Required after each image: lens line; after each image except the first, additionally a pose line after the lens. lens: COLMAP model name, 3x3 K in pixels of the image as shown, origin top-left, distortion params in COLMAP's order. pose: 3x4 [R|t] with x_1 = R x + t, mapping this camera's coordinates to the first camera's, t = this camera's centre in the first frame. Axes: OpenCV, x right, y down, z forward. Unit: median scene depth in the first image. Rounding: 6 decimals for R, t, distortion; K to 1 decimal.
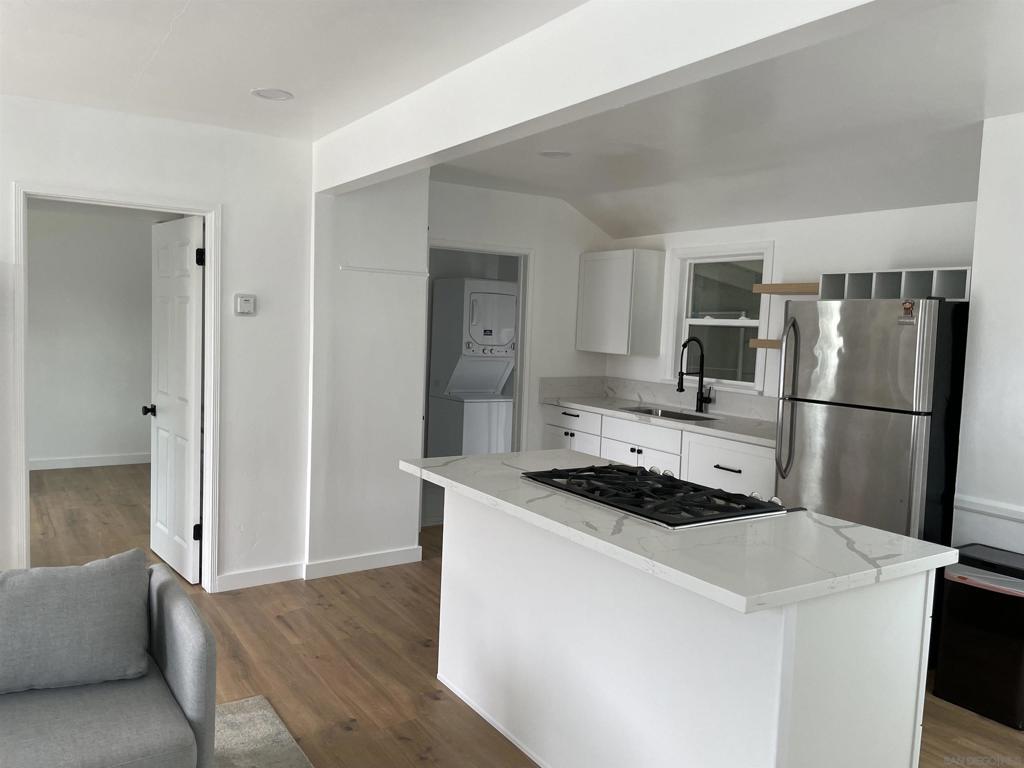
lens RADIAL K [[774.0, 0, 520.7], [0, 774.0, 377.2], [0, 0, 1]] dist [0.077350, -0.099712]
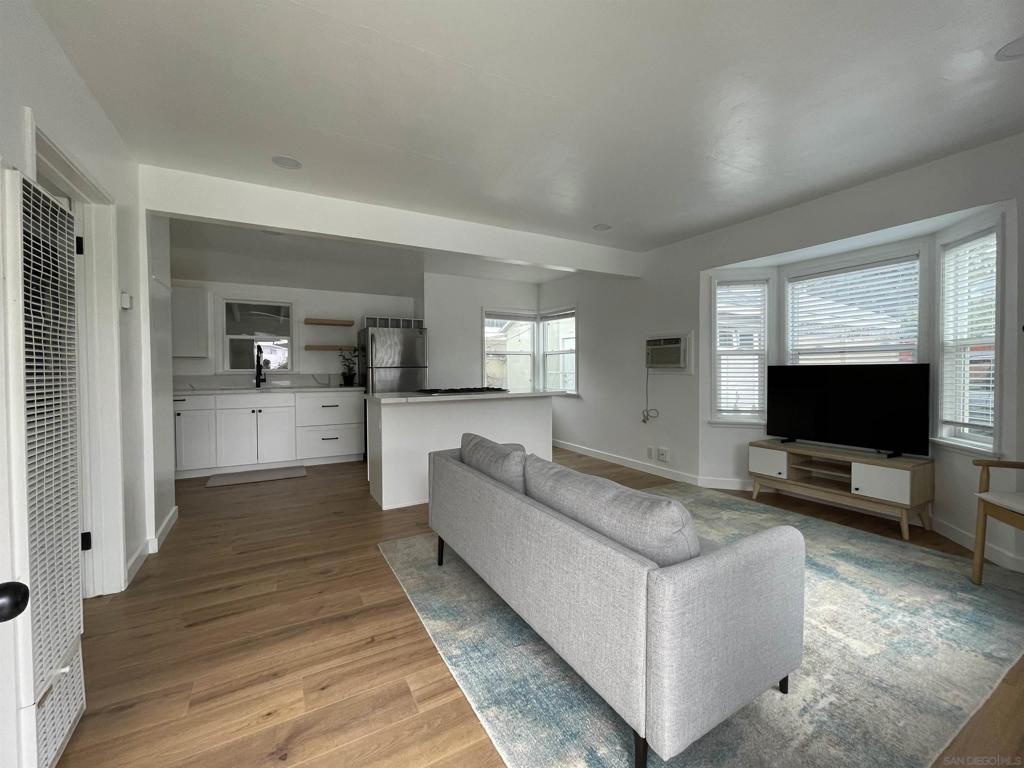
lens RADIAL K [[415.5, 0, 511.0], [0, 415.5, 379.3], [0, 0, 1]] dist [-0.004231, 0.000096]
pose [[0.075139, -0.067063, 0.994915, -0.637904], [0.078092, 0.995067, 0.061176, 0.012157], [-0.994111, 0.073099, 0.080005, 0.336093]]
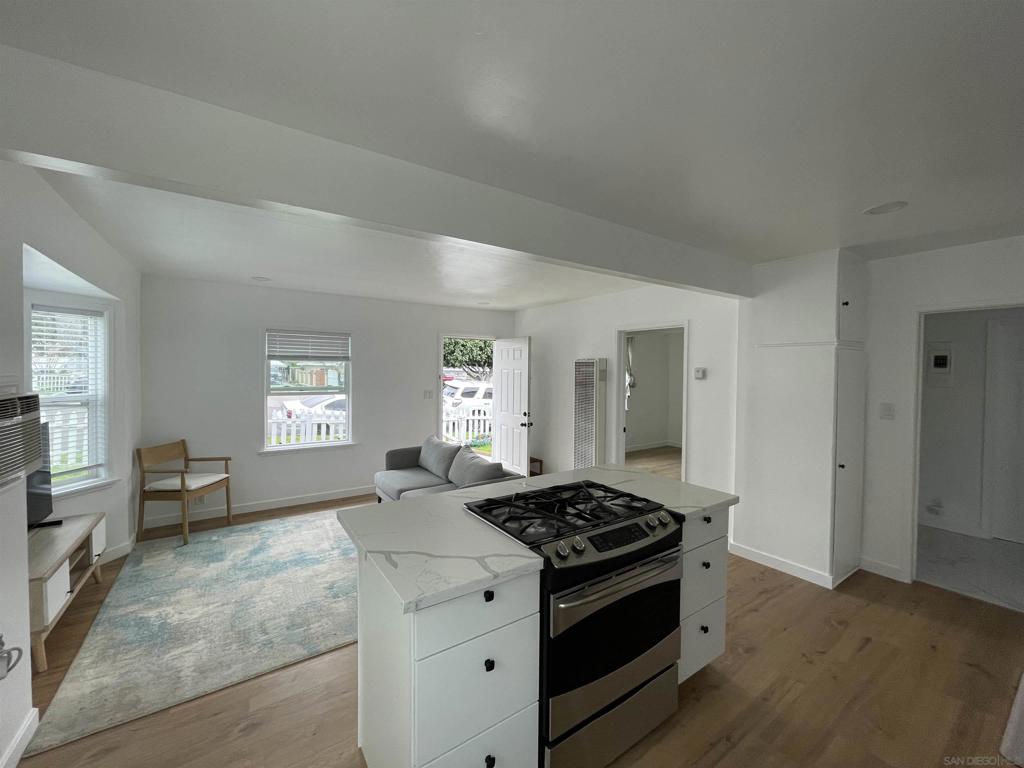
lens RADIAL K [[415.5, 0, 511.0], [0, 415.5, 379.3], [0, 0, 1]] dist [-0.004231, 0.000096]
pose [[0.010589, -0.012002, -0.999872, 0.416317], [-0.078368, 0.996842, -0.012796, -0.026110], [0.996868, 0.078494, 0.009615, 0.424847]]
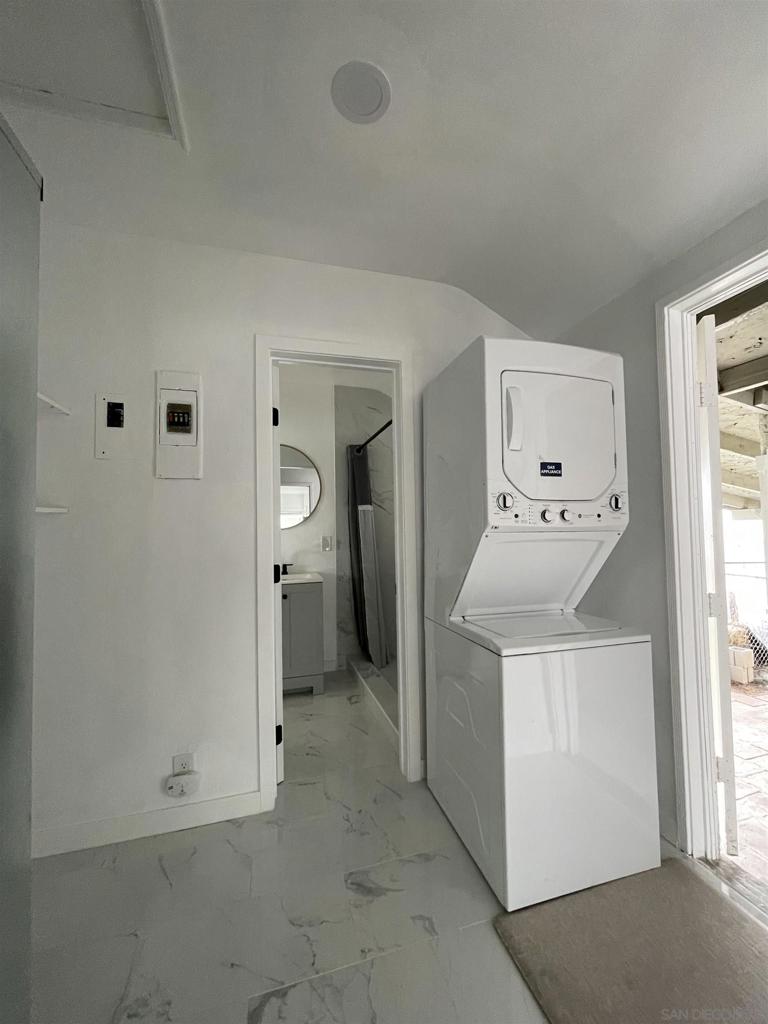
lens RADIAL K [[415.5, 0, 384.5], [0, 415.5, 512.3], [0, 0, 1]] dist [-0.004231, 0.000096]
pose [[0.952867, -0.064680, -0.296415, -0.076089], [0.030184, 0.992374, -0.119513, -0.015580], [0.301884, 0.104933, 0.947552, 0.949703]]
